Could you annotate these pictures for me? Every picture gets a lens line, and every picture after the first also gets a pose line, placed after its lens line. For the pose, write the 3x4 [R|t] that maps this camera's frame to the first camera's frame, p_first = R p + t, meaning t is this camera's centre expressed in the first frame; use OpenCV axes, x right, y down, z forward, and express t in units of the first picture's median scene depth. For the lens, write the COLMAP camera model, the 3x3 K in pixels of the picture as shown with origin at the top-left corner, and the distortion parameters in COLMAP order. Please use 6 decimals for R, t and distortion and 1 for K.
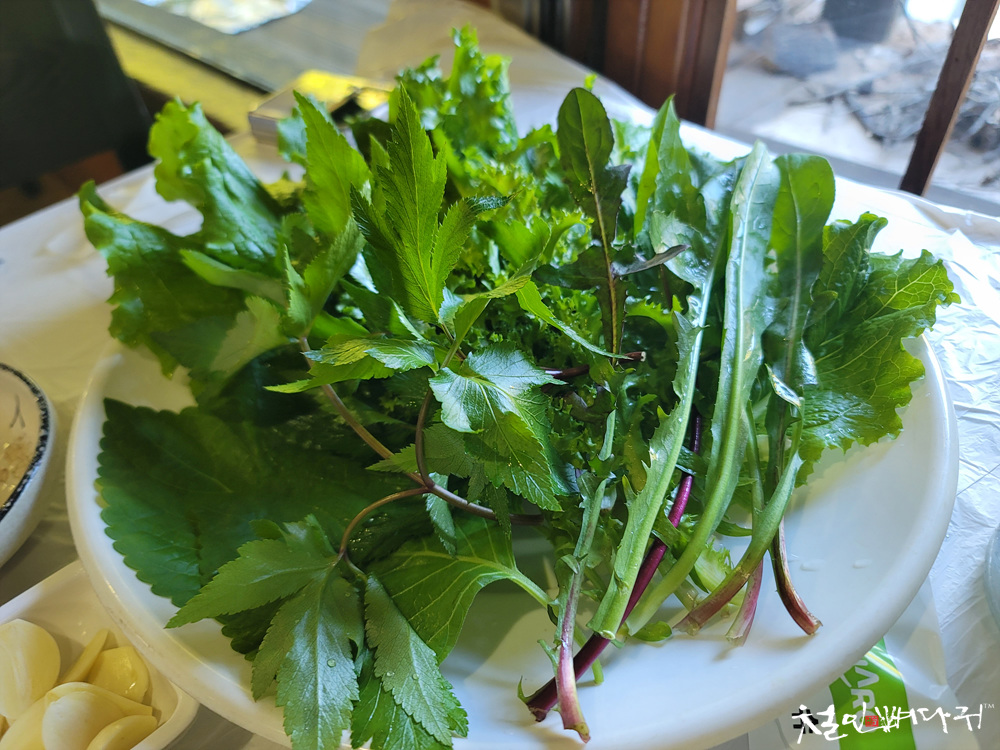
lens RADIAL K [[748.1, 0, 500.0], [0, 748.1, 375.0], [0, 0, 1]] dist [0.059327, -0.000574]
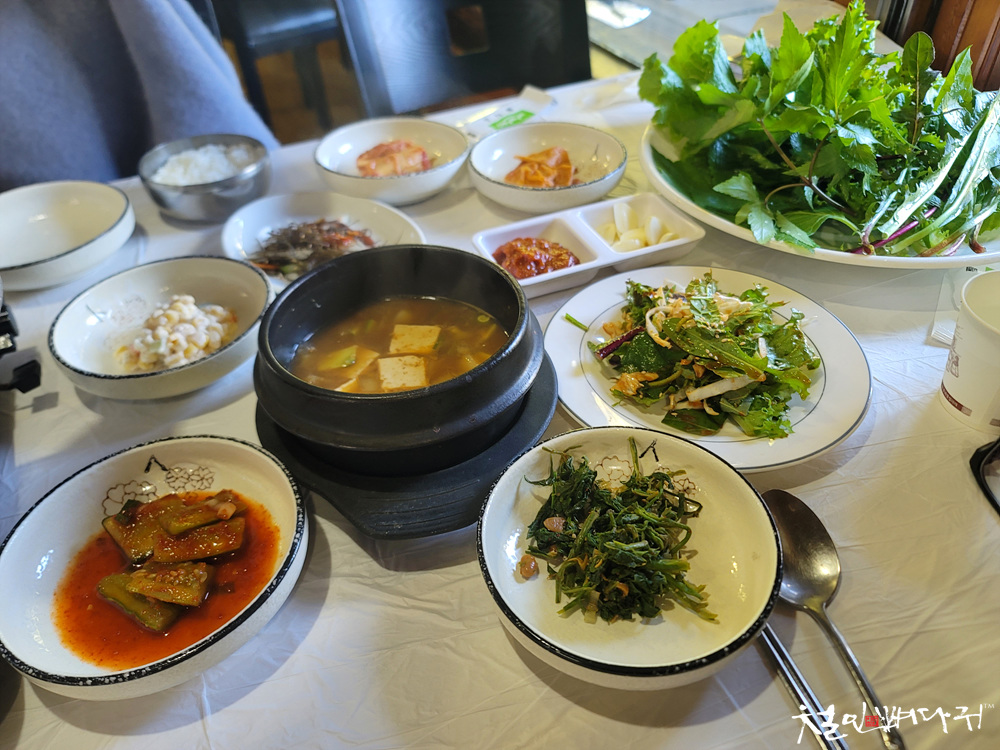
lens RADIAL K [[748.1, 0, 500.0], [0, 748.1, 375.0], [0, 0, 1]] dist [0.059327, -0.000574]
pose [[0.939472, 0.243521, -0.241020, -0.250666], [-0.252525, 0.967567, -0.006707, 0.860117], [0.231569, 0.067165, 0.970497, -1.270123]]
